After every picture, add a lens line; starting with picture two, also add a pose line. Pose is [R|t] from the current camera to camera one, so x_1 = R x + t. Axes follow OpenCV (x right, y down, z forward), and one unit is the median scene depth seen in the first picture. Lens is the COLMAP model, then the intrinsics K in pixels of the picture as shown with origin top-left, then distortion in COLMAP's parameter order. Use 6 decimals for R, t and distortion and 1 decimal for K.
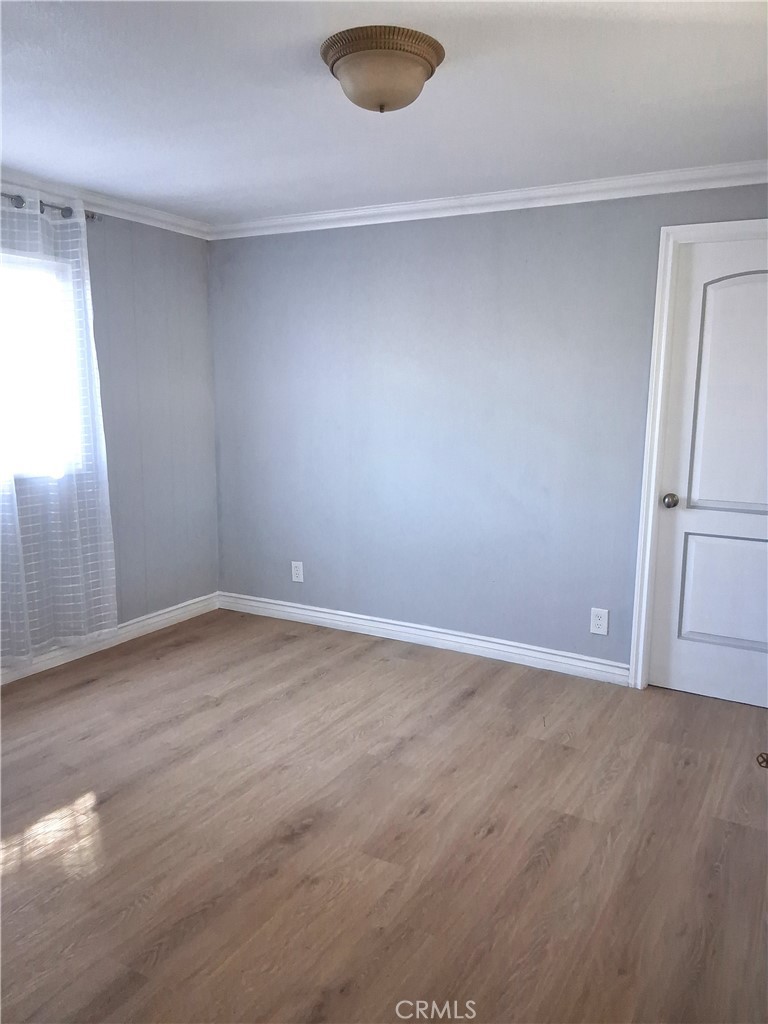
lens RADIAL K [[770.5, 0, 386.1], [0, 770.5, 511.2], [0, 0, 1]] dist [0.115650, -0.194639]
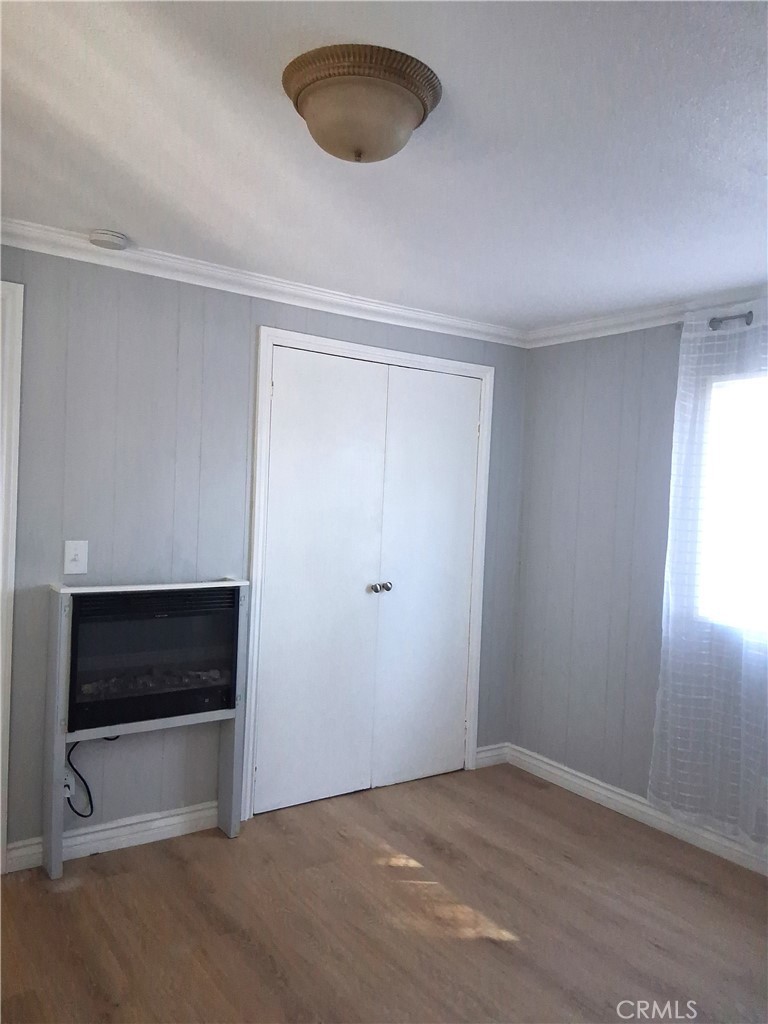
lens RADIAL K [[770.5, 0, 386.1], [0, 770.5, 511.2], [0, 0, 1]] dist [0.115650, -0.194639]
pose [[-0.420195, -0.011235, -0.907364, 0.520909], [-0.206070, 0.974980, 0.083358, -0.176688], [0.883726, 0.222007, -0.411997, 1.082307]]
